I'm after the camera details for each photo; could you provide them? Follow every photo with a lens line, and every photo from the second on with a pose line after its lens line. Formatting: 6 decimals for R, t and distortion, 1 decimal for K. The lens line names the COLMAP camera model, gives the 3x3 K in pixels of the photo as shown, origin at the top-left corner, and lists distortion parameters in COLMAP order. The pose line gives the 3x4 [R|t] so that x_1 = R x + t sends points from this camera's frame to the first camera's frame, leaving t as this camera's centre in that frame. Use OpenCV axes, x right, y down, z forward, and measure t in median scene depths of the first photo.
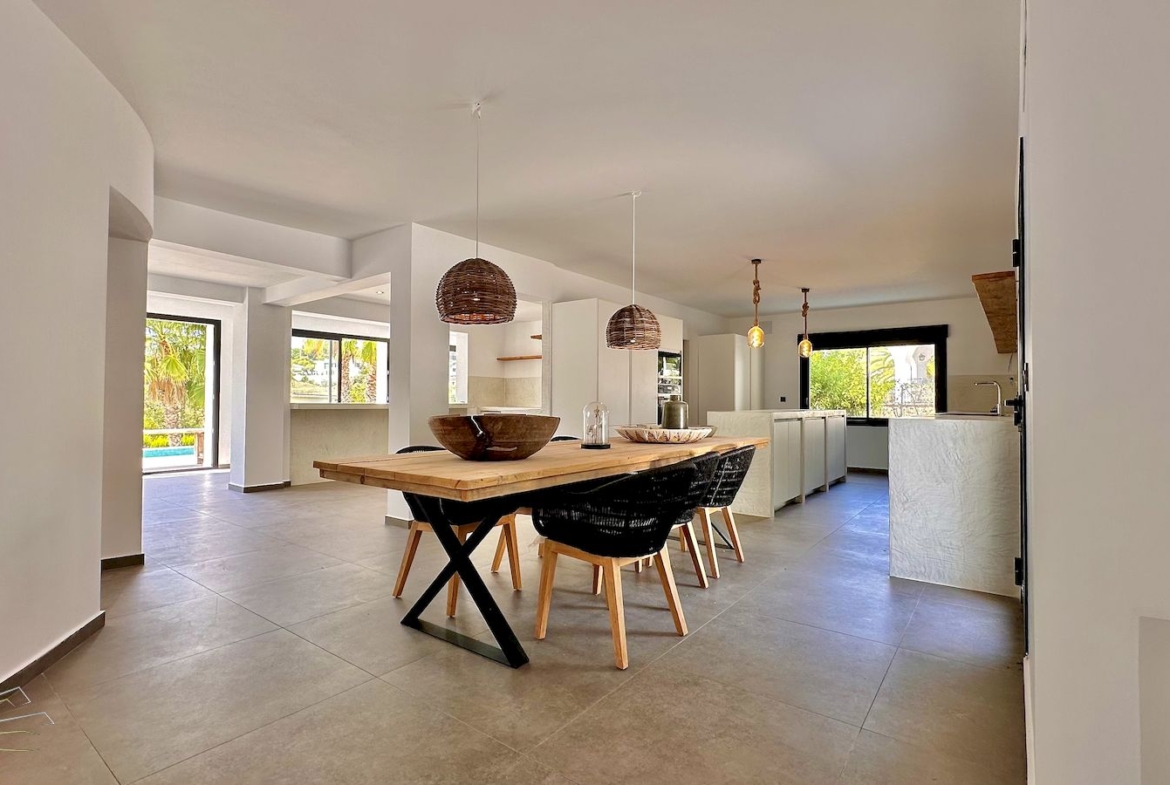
lens RADIAL K [[561.2, 0, 583.0], [0, 561.2, 387.3], [0, 0, 1]] dist [-0.003182, 0.000300]
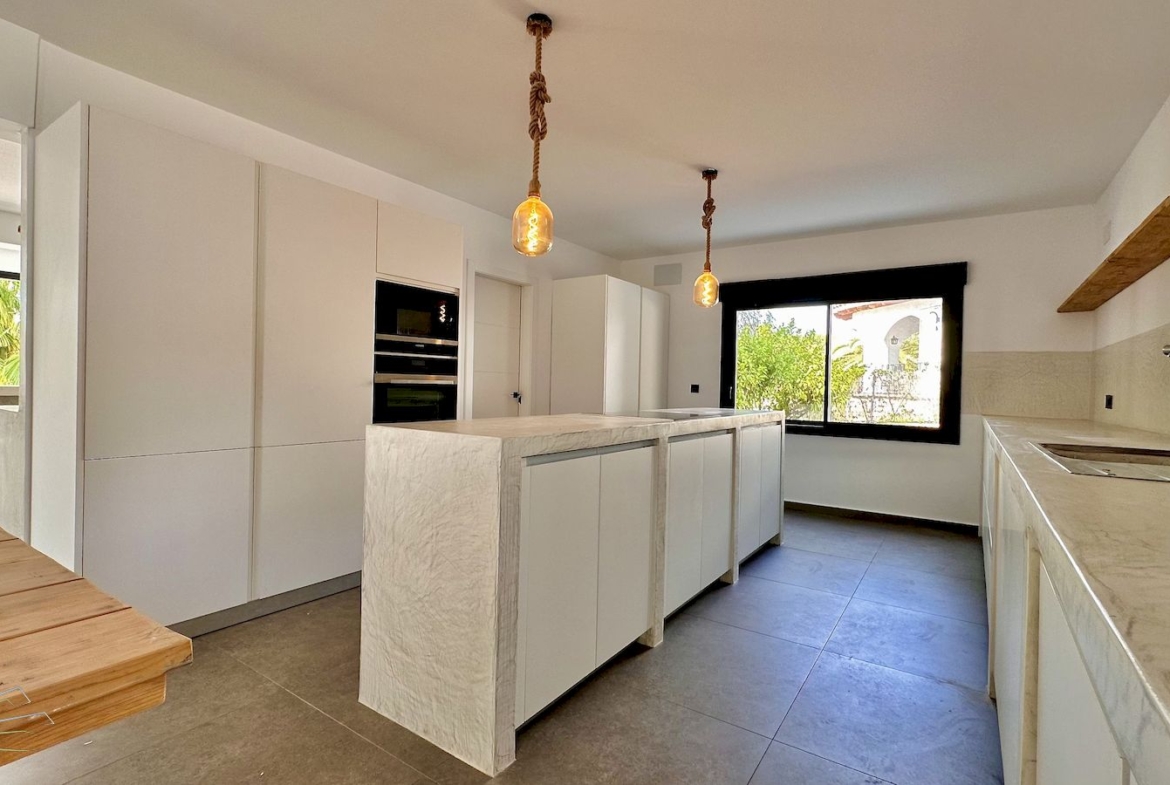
lens RADIAL K [[561.2, 0, 583.2], [0, 561.2, 391.9], [0, 0, 1]] dist [-0.003182, 0.000300]
pose [[0.998617, 0.016002, 0.050090, 0.223467], [-0.017844, 0.999172, 0.036553, 0.005219], [-0.049463, -0.037396, 0.998076, 0.424915]]
